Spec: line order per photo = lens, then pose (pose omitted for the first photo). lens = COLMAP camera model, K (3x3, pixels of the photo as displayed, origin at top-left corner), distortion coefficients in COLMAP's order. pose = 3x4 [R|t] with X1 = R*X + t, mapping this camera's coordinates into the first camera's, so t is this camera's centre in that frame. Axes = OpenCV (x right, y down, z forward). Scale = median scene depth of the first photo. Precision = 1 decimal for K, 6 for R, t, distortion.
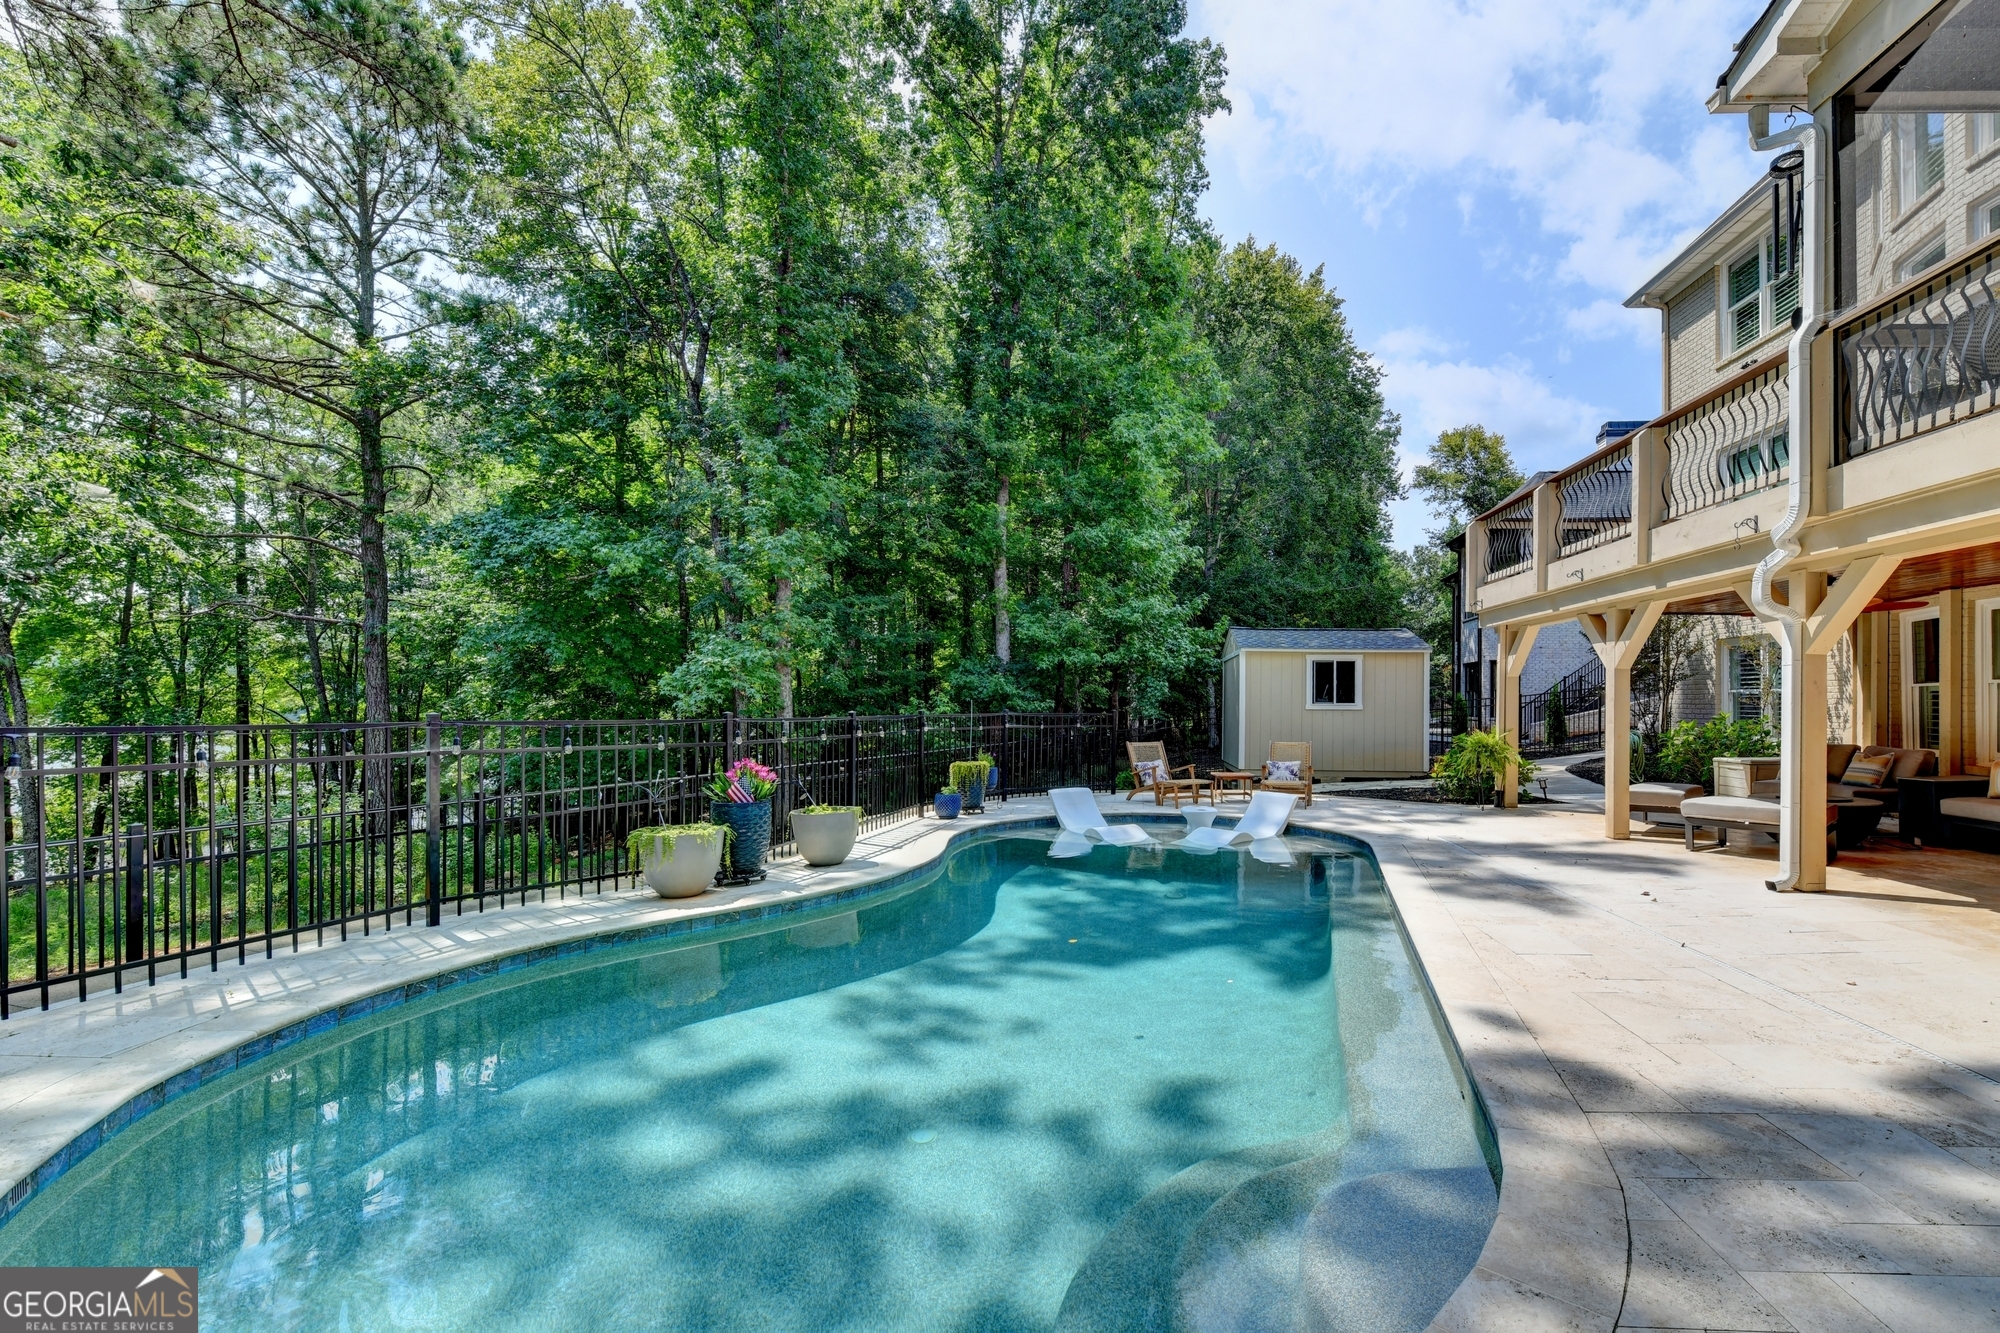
lens RADIAL K [[853.2, 0, 1028.5], [0, 853.2, 701.8], [0, 0, 1]] dist [-0.010201, 0.000226]
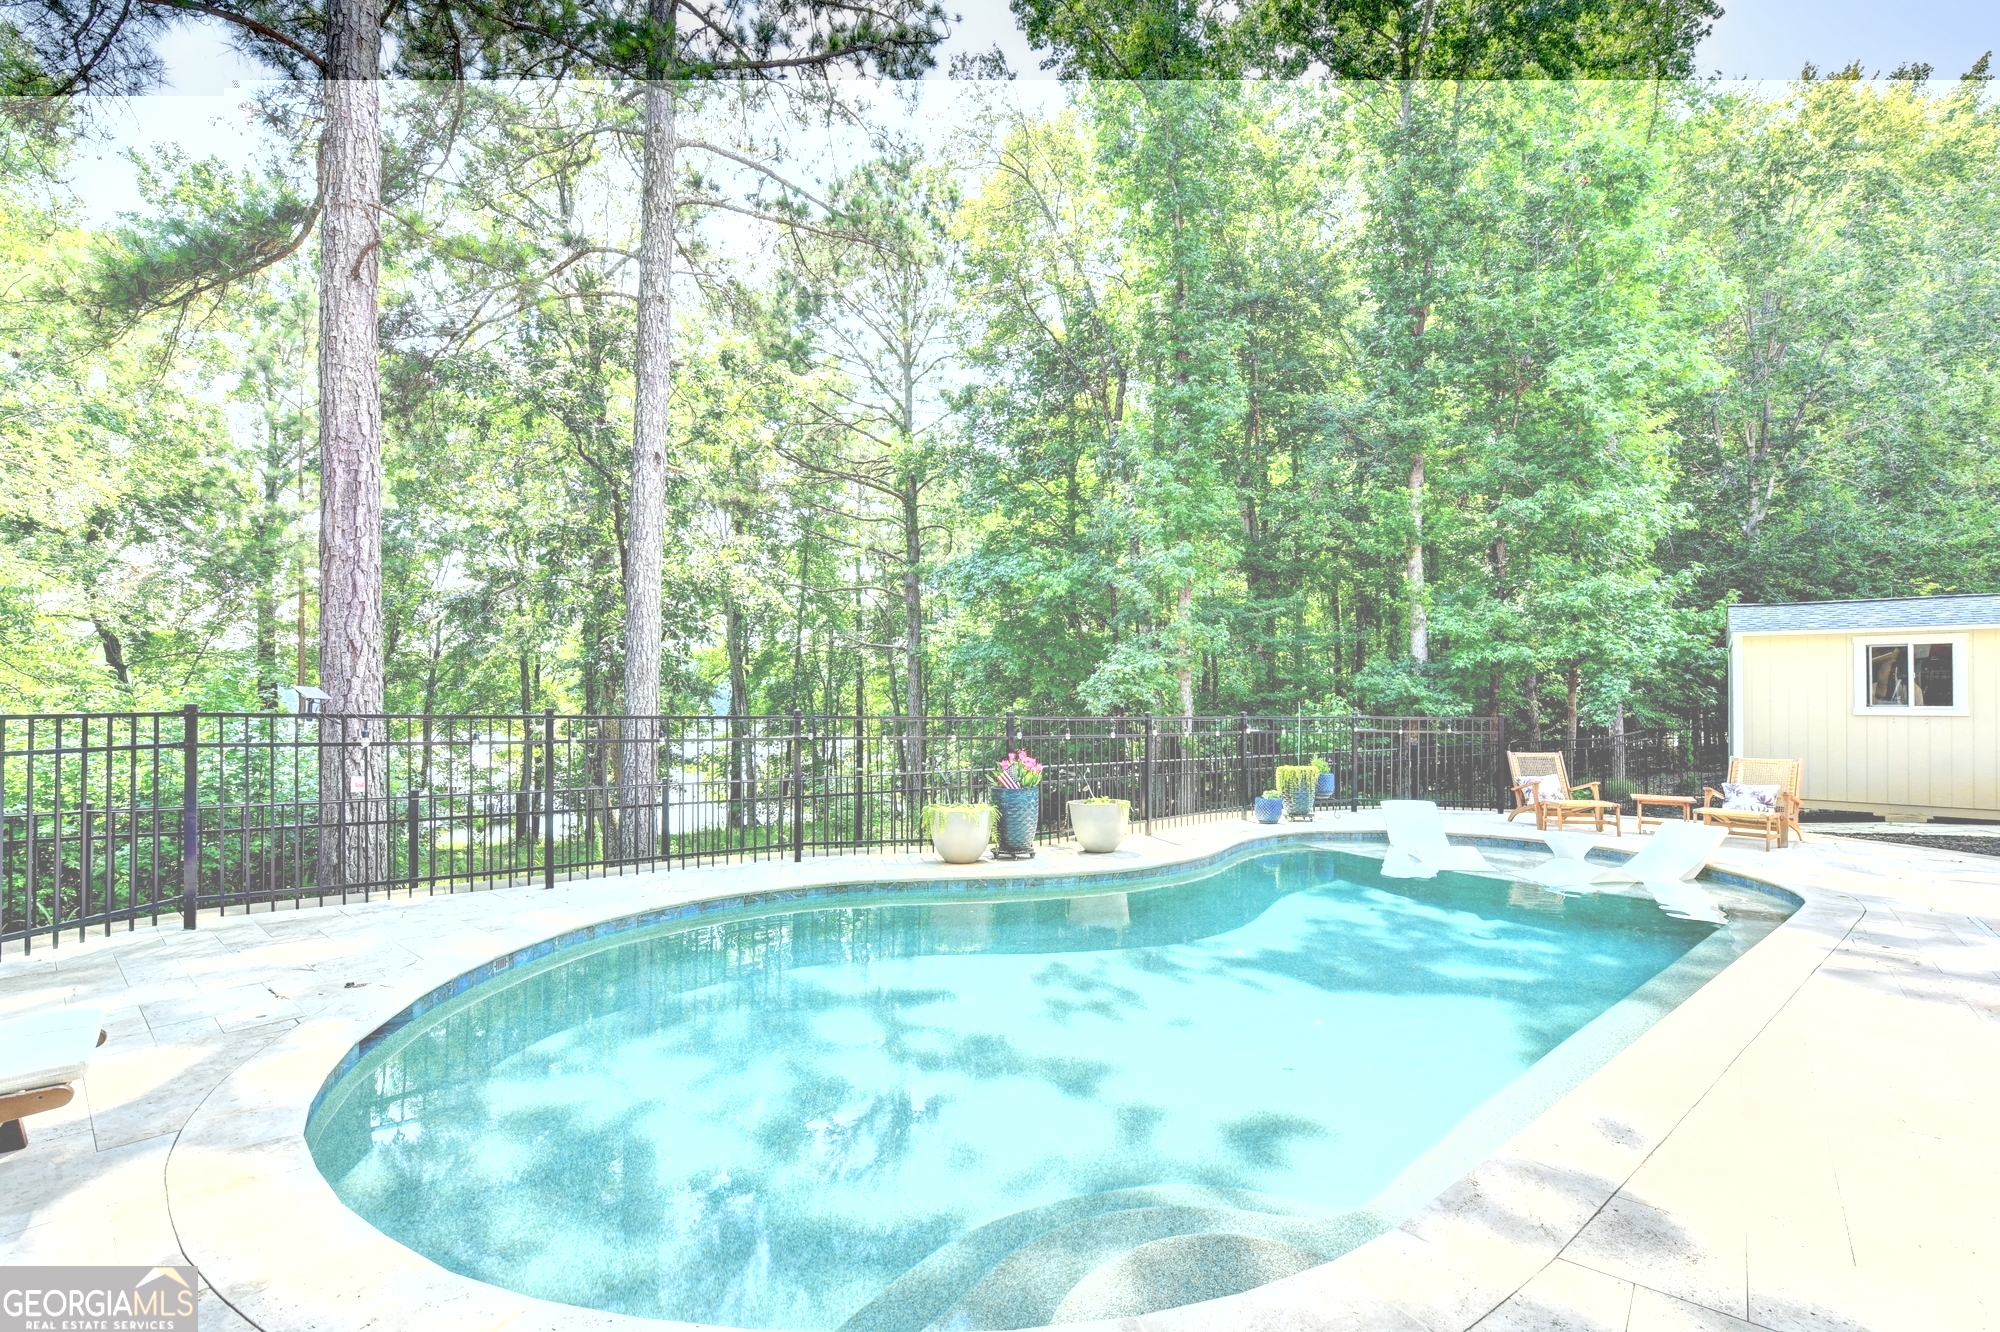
lens RADIAL K [[853.2, 0, 1028.5], [0, 853.2, 701.3], [0, 0, 1]] dist [-0.010201, 0.000226]
pose [[0.806083, -0.005065, -0.591781, 0.179208], [-0.001052, 0.999950, -0.009992, 0.005001], [0.591801, 0.008677, 0.806037, 0.036375]]
